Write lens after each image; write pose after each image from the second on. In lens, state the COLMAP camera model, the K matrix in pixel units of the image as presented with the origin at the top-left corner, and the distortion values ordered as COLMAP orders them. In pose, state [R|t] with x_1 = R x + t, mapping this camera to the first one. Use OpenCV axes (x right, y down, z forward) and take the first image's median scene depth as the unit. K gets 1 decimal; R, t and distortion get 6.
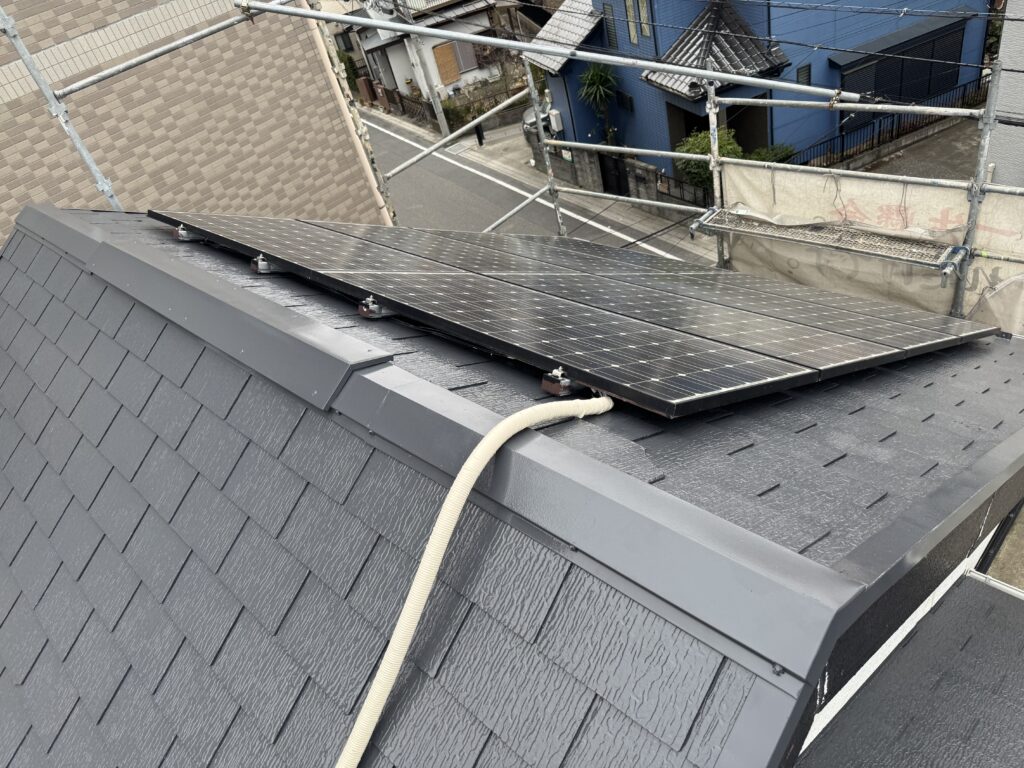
lens RADIAL K [[734.5, 0, 503.1], [0, 734.5, 378.3], [0, 0, 1]] dist [-0.006069, -0.013034]
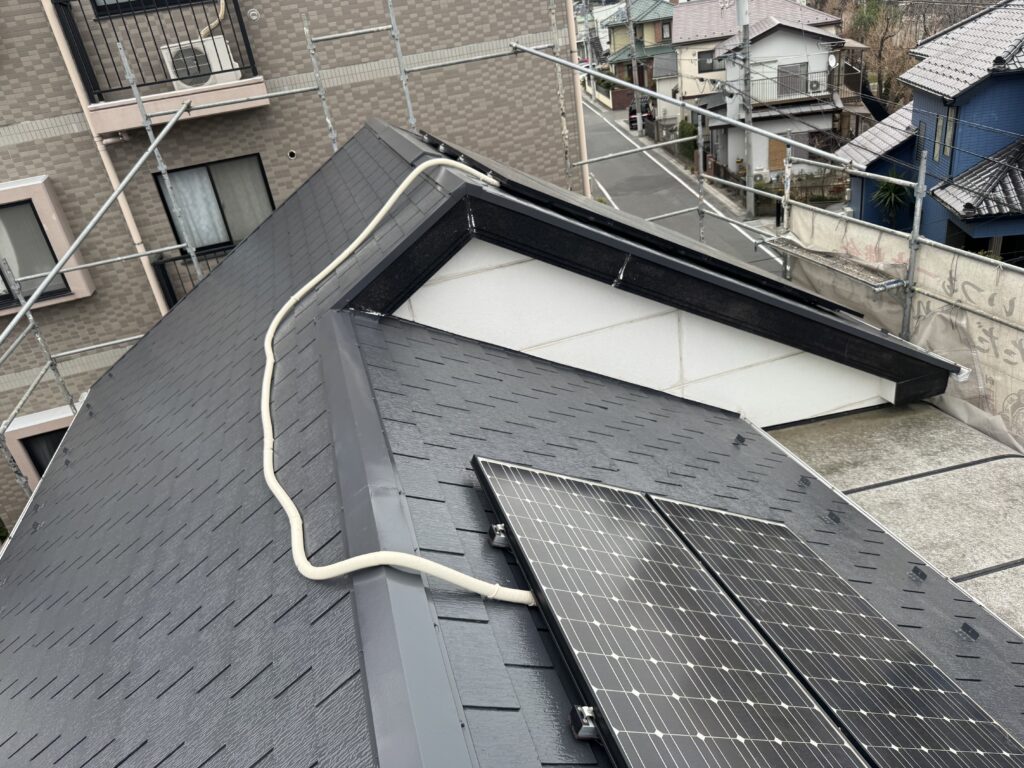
lens RADIAL K [[734.5, 0, 519.3], [0, 734.5, 387.6], [0, 0, 1]] dist [-0.006069, -0.013034]
pose [[0.879614, 0.314102, -0.357238, 0.555136], [-0.342543, 0.939339, -0.017518, 0.300043], [0.330065, 0.137779, 0.933849, -0.551858]]
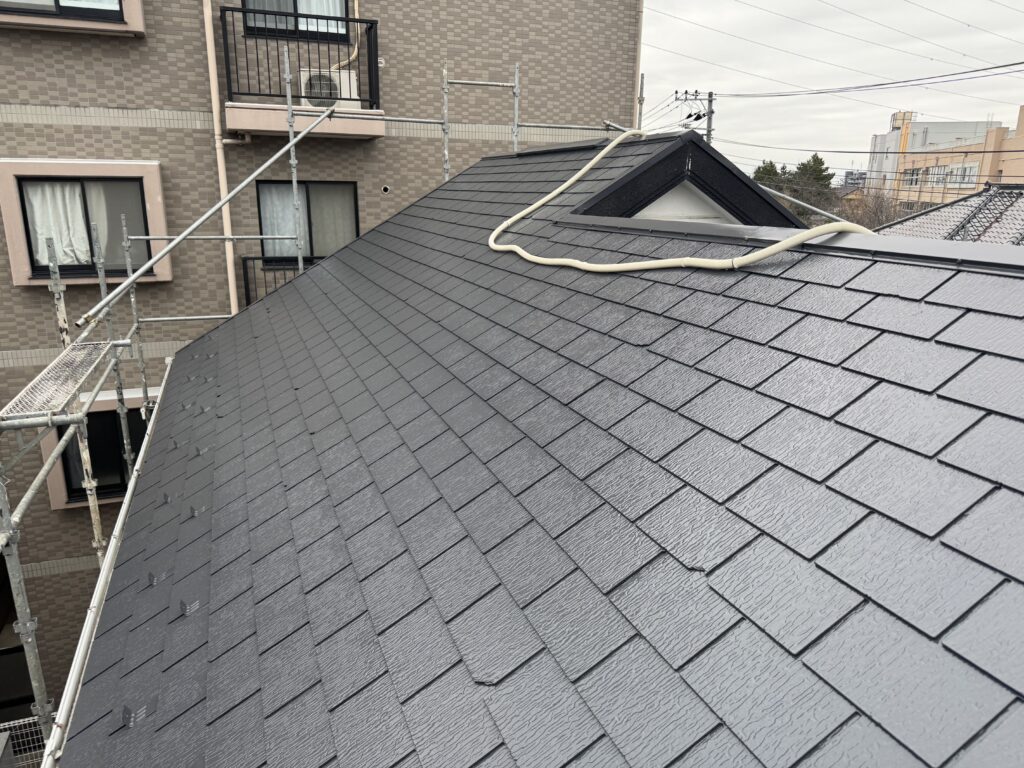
lens RADIAL K [[734.5, 0, 526.8], [0, 734.5, 389.1], [0, 0, 1]] dist [-0.006069, -0.013034]
pose [[0.888166, 0.337745, -0.311590, 0.344478], [-0.423350, 0.865107, -0.269006, 0.795692], [0.178704, 0.370834, 0.911344, -0.659379]]
